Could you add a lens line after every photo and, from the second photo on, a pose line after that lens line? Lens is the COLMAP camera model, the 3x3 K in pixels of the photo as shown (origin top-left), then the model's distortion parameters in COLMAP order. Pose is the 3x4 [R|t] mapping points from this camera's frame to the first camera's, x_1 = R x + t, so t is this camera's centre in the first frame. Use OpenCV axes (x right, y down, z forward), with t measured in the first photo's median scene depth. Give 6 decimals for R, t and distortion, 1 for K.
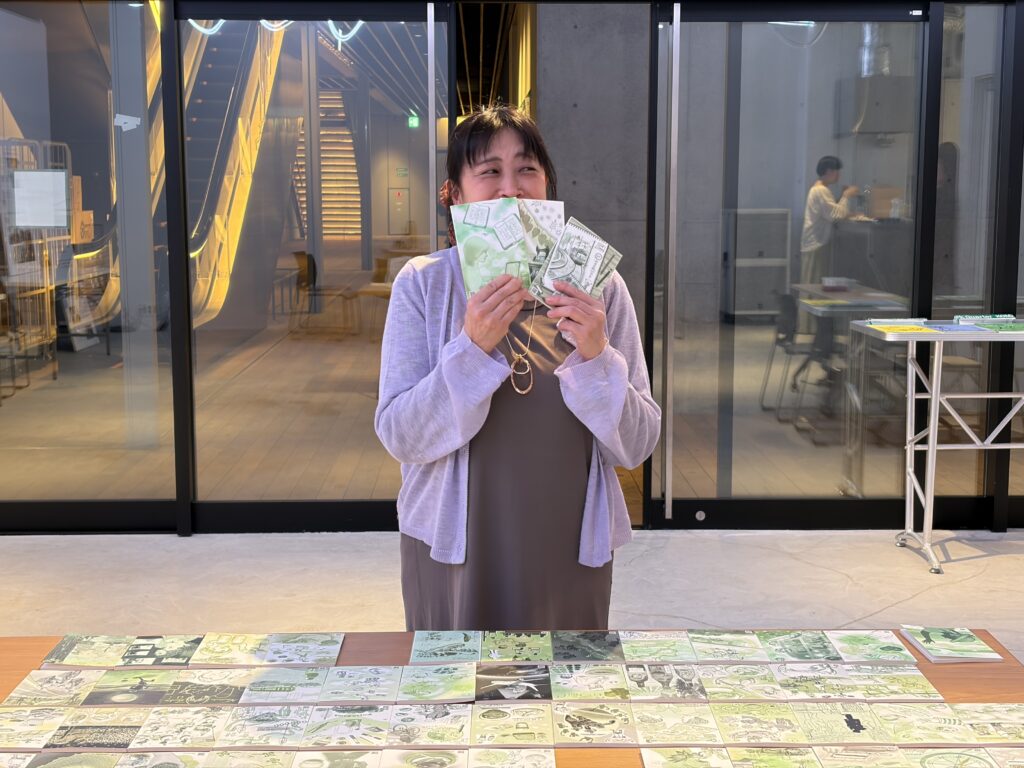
lens RADIAL K [[1533.5, 0, 512.0], [0, 1533.5, 384.0], [0, 0, 1]] dist [0.268138, -1.197259]
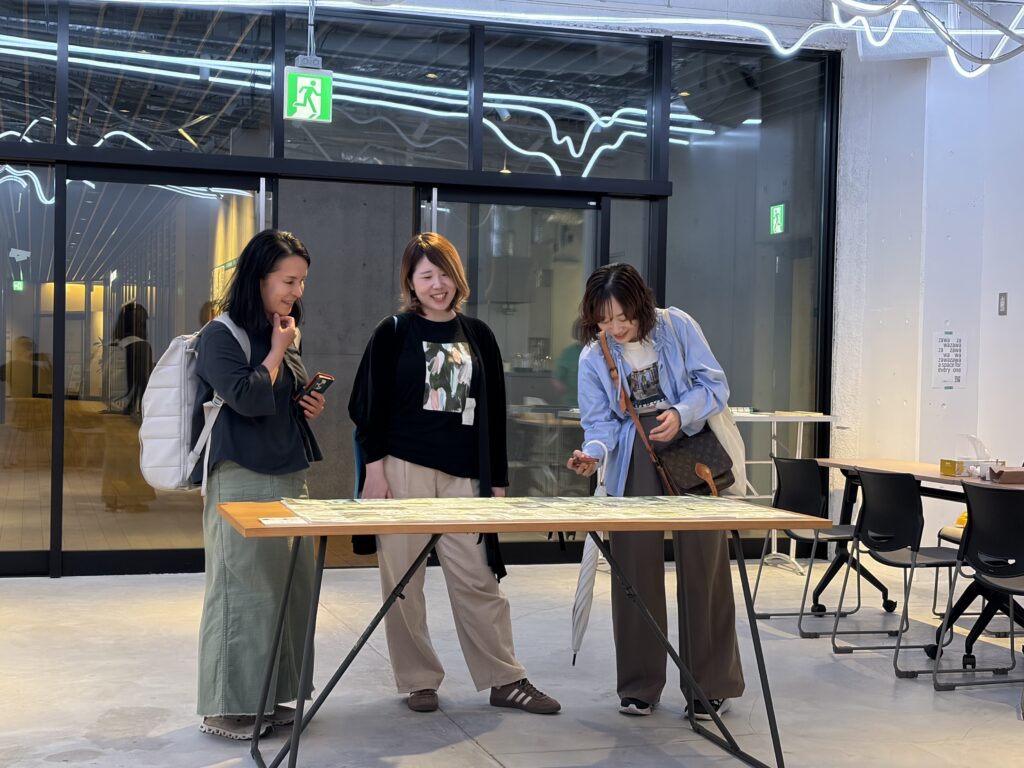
lens RADIAL K [[1533.5, 0, 512.0], [0, 1533.5, 384.0], [0, 0, 1]] dist [0.268138, -1.197259]
pose [[0.962465, 0.016987, 0.270875, -0.132746], [0.014334, 0.993465, -0.113232, 0.060288], [-0.271028, 0.112864, 0.955932, -0.222988]]
